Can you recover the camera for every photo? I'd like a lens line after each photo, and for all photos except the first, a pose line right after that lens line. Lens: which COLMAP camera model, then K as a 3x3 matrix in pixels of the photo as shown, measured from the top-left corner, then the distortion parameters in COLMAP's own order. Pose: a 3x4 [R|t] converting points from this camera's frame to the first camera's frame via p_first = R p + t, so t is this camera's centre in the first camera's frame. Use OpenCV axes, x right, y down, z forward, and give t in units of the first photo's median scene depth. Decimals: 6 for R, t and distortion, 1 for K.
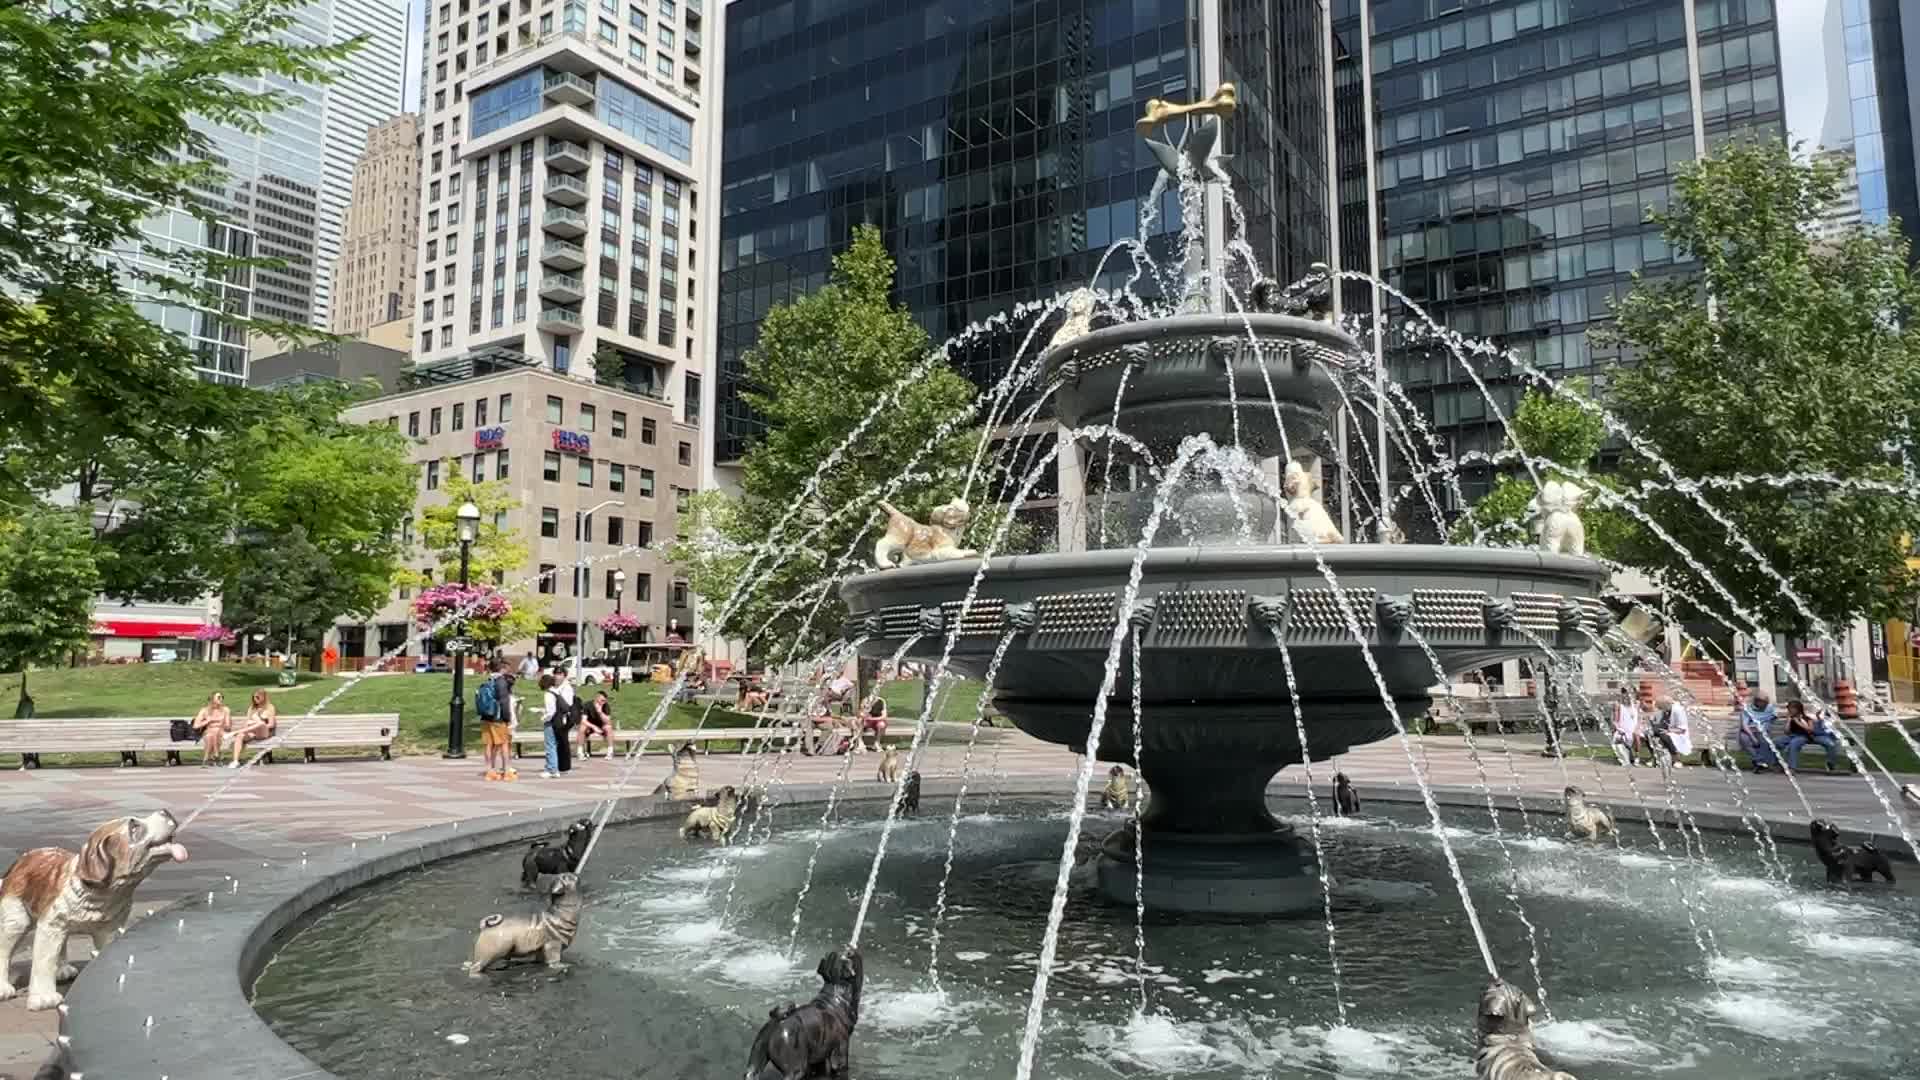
lens RADIAL K [[1159.7, 0, 960.0], [0, 1159.7, 540.0], [0, 0, 1]] dist [-0.002090, 0.000594]
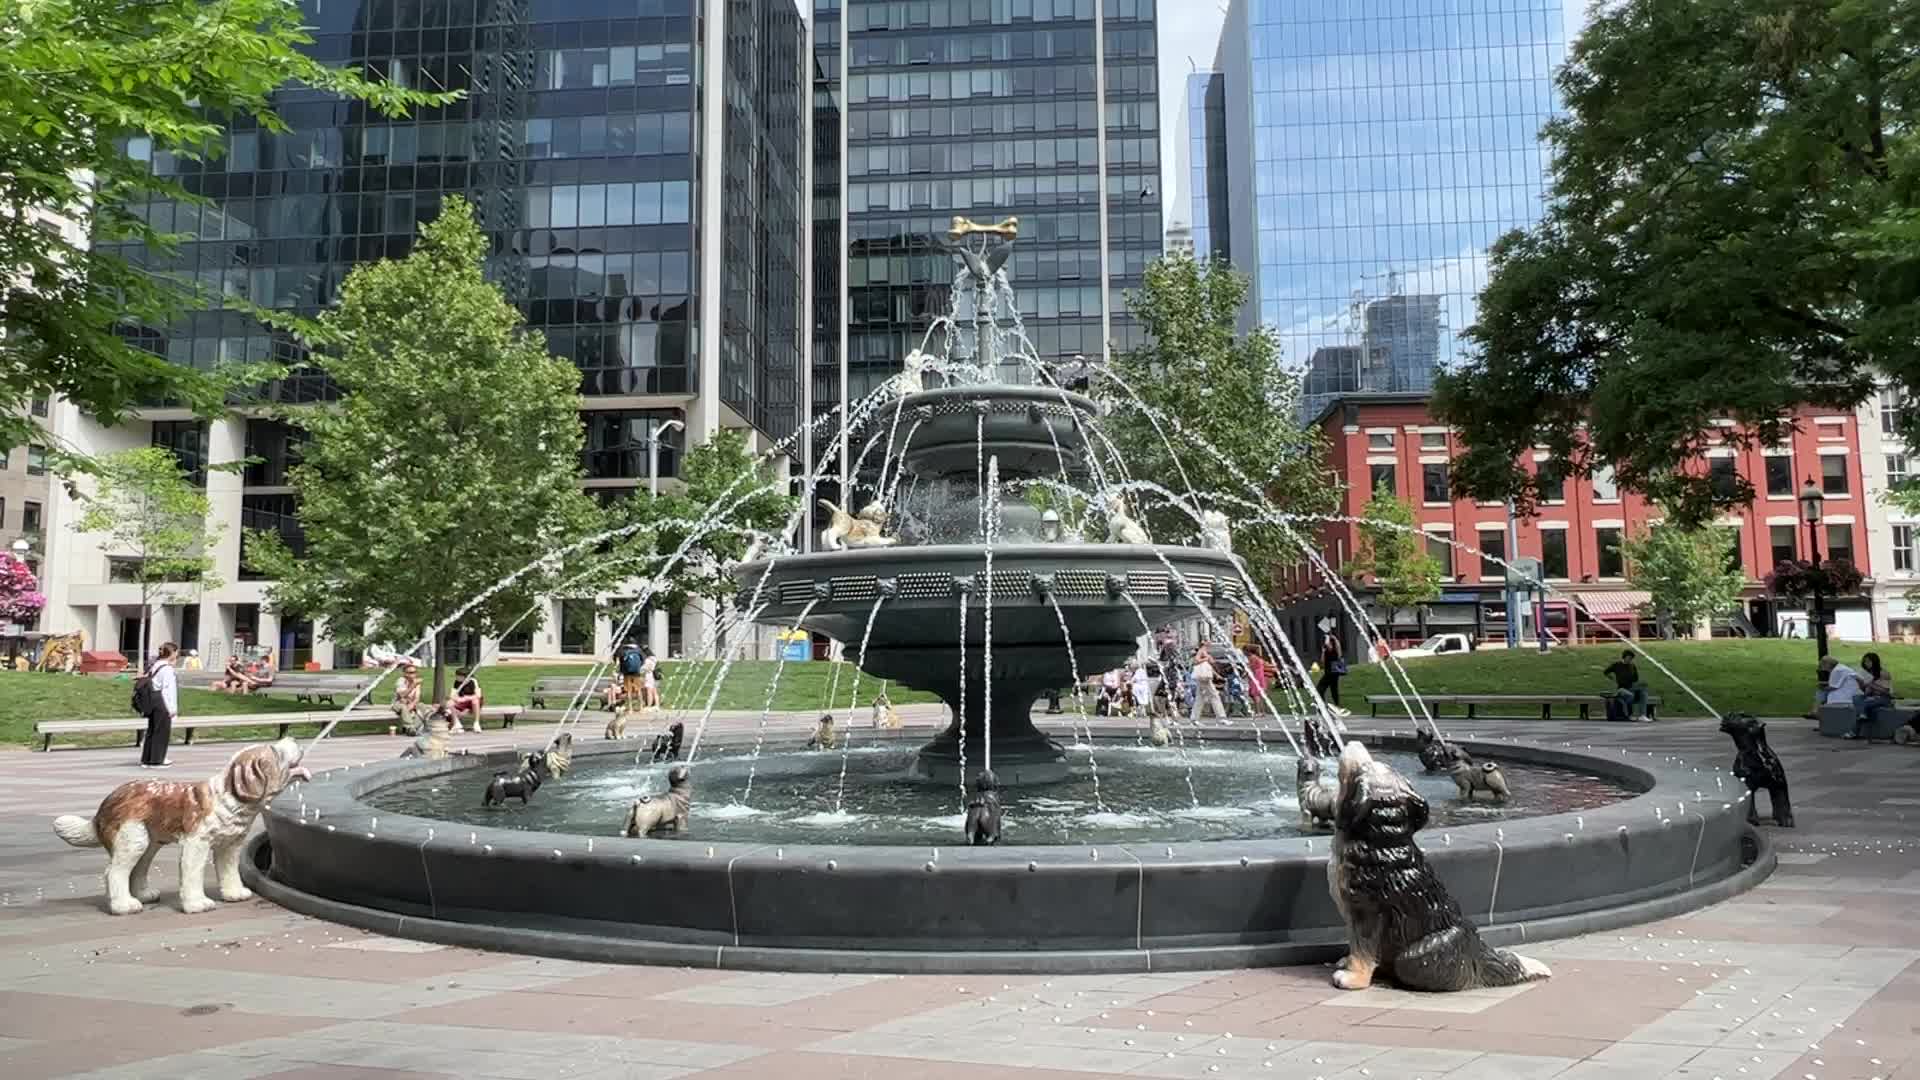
lens RADIAL K [[1191.4, 0, 960.0], [0, 1191.4, 540.0], [0, 0, 1]] dist [-0.000791, -0.001854]
pose [[0.883154, 0.038183, 0.467526, -0.172325], [-0.041800, 0.999123, -0.002639, 0.002973], [-0.467217, -0.017212, 0.883975, -0.093525]]
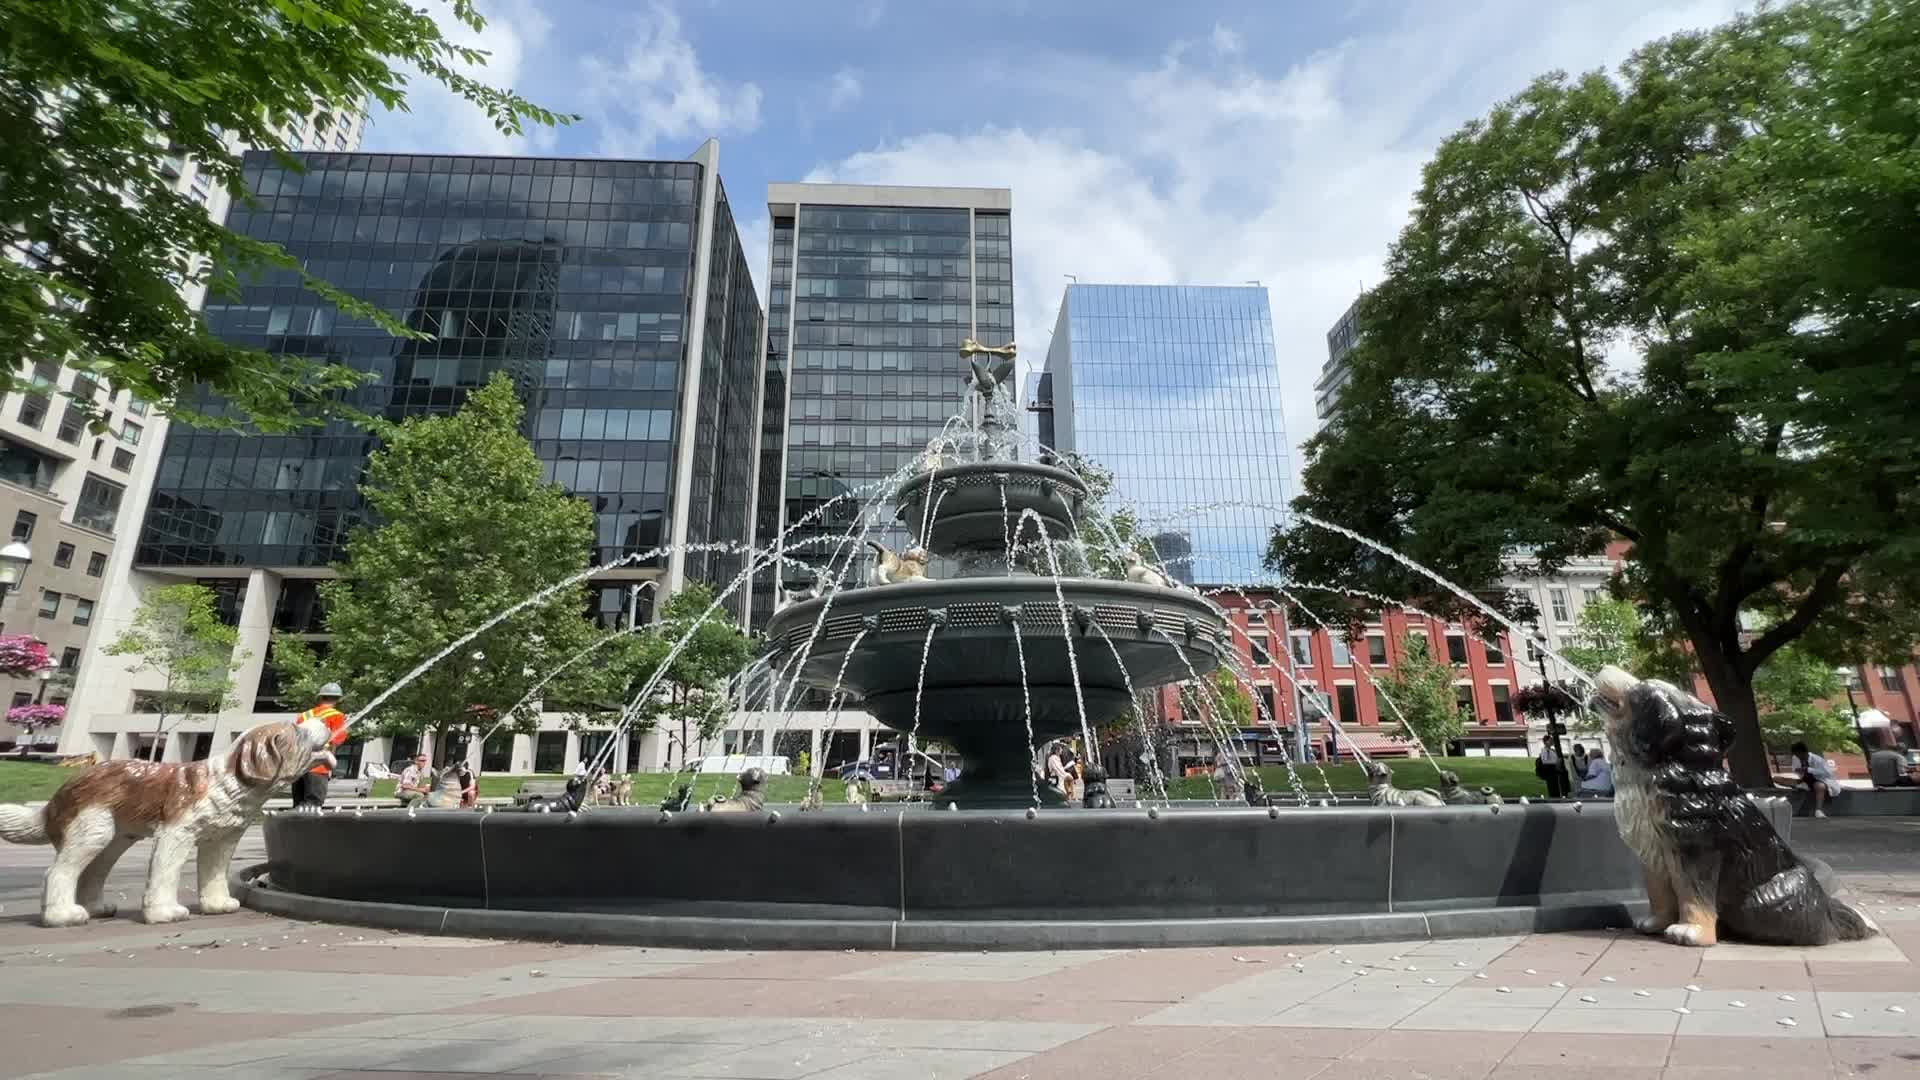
lens RADIAL K [[877.7, 0, 960.3], [0, 877.7, 536.8], [0, 0, 1]] dist [-0.002537, 0.000803]
pose [[0.817600, 0.157514, 0.553823, -0.176806], [-0.055096, 0.978843, -0.197058, 0.051881], [-0.573145, 0.130601, 0.808980, 0.010394]]
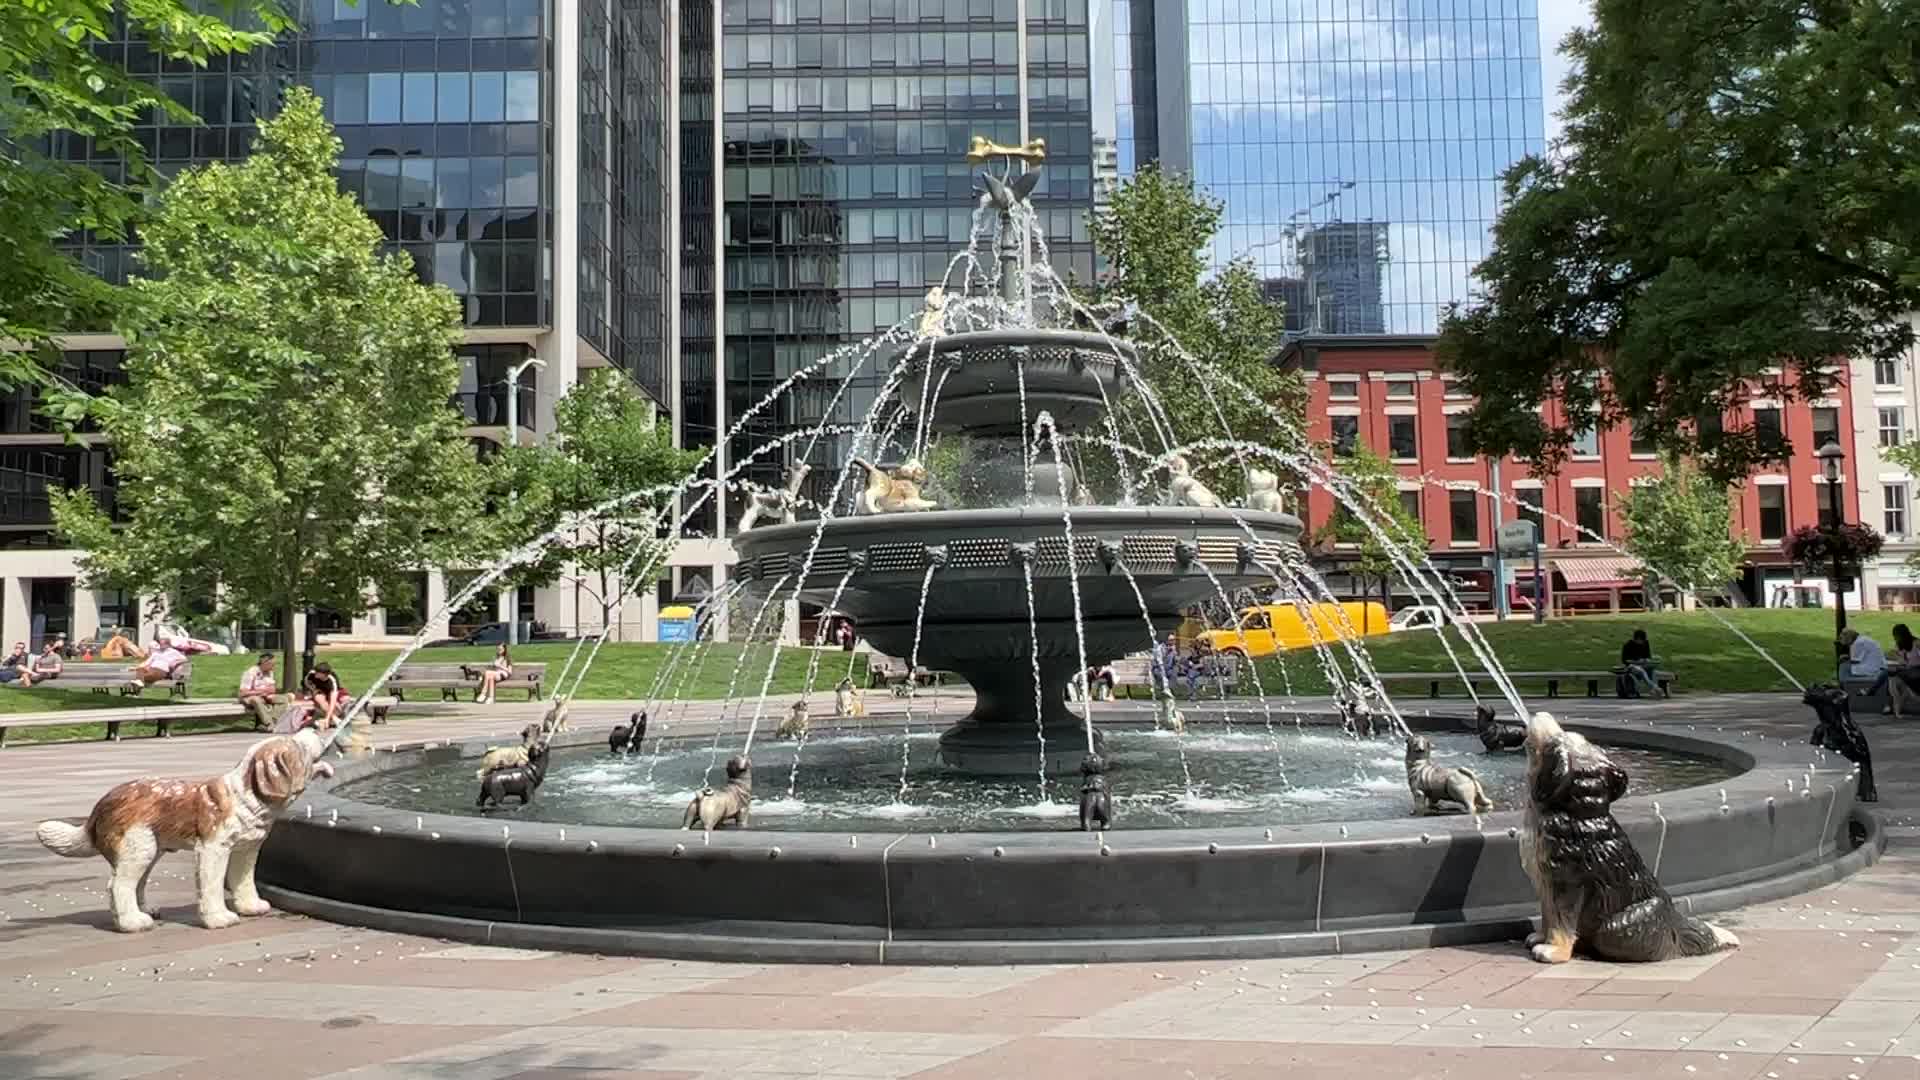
lens RADIAL K [[1393.6, 0, 959.3], [0, 1393.6, 535.6], [0, 0, 1]] dist [0.001515, -0.006947]
pose [[0.838223, 0.024564, 0.544774, -0.229338], [-0.041446, 0.998965, 0.018727, 0.004736], [-0.543751, -0.038276, 0.838374, -0.084475]]
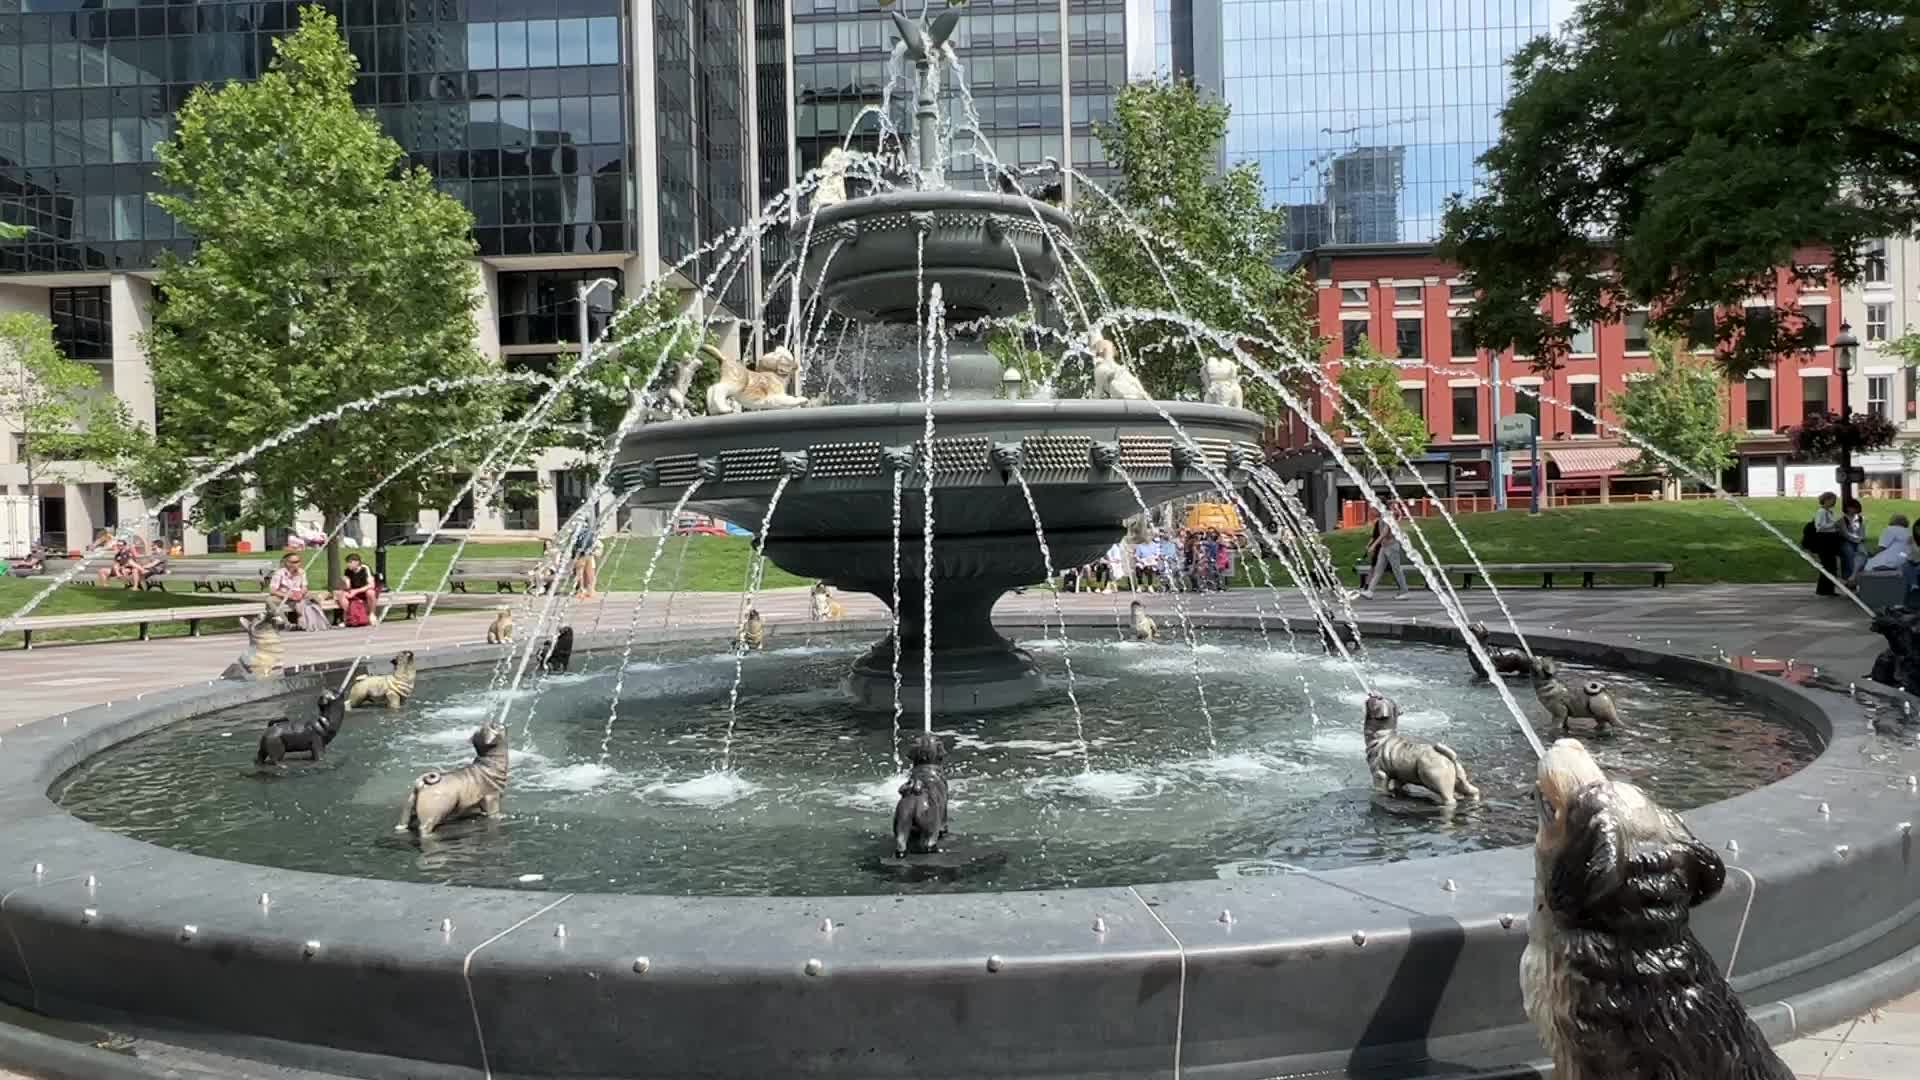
lens RADIAL K [[1180.6, 0, 959.8], [0, 1180.6, 534.6], [0, 0, 1]] dist [0.000568, -0.001626]
pose [[0.867906, -0.027031, 0.495992, -0.116224], [-0.029053, 0.994046, 0.105013, 0.004676], [-0.495878, -0.105552, 0.861954, -0.002704]]
